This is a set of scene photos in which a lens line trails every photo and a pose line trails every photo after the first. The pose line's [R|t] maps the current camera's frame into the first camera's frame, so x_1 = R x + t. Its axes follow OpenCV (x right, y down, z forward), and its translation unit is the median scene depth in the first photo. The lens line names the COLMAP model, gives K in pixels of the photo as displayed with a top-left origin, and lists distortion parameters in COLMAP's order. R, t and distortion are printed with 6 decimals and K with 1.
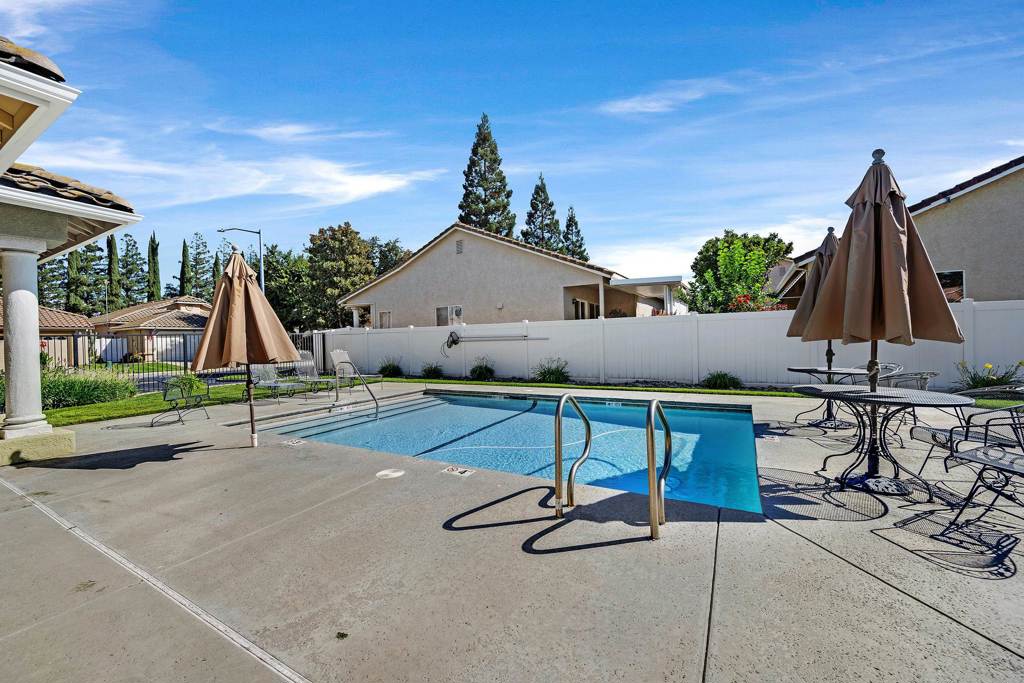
lens RADIAL K [[402.1, 0, 512.0], [0, 402.1, 341.5], [0, 0, 1]] dist [0.001139, 0.000103]
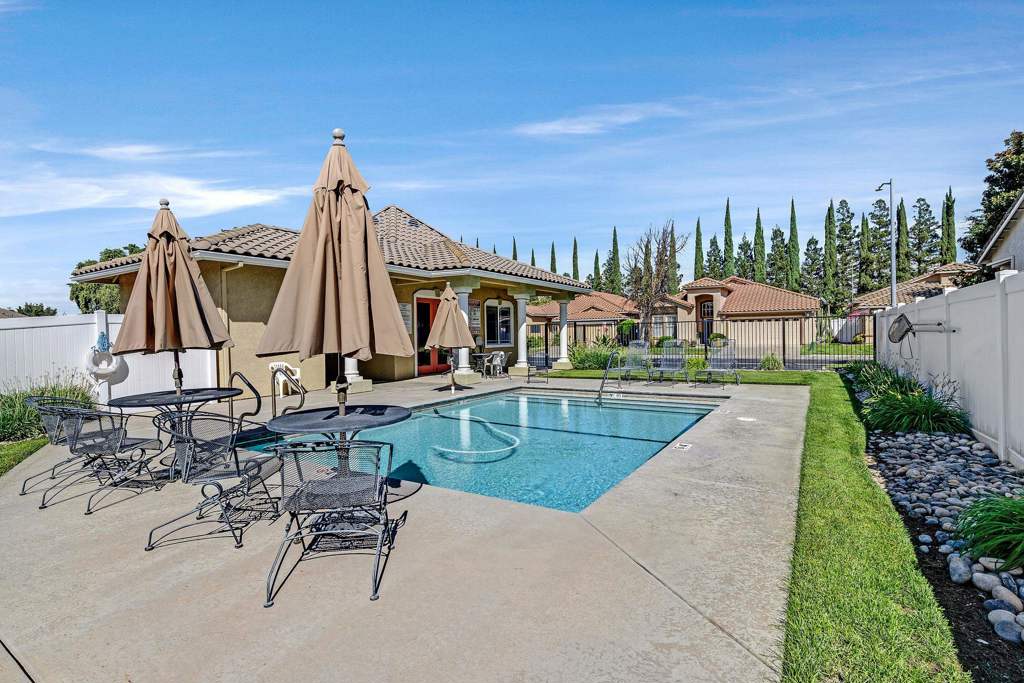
lens RADIAL K [[490.9, 0, 512.0], [0, 490.9, 341.5], [0, 0, 1]] dist [-0.000895, -0.000119]
pose [[-0.013108, 0.042438, -0.999013, 0.175617], [0.014032, 0.999008, 0.042254, -0.010232], [0.999816, -0.013465, -0.013690, 0.117665]]
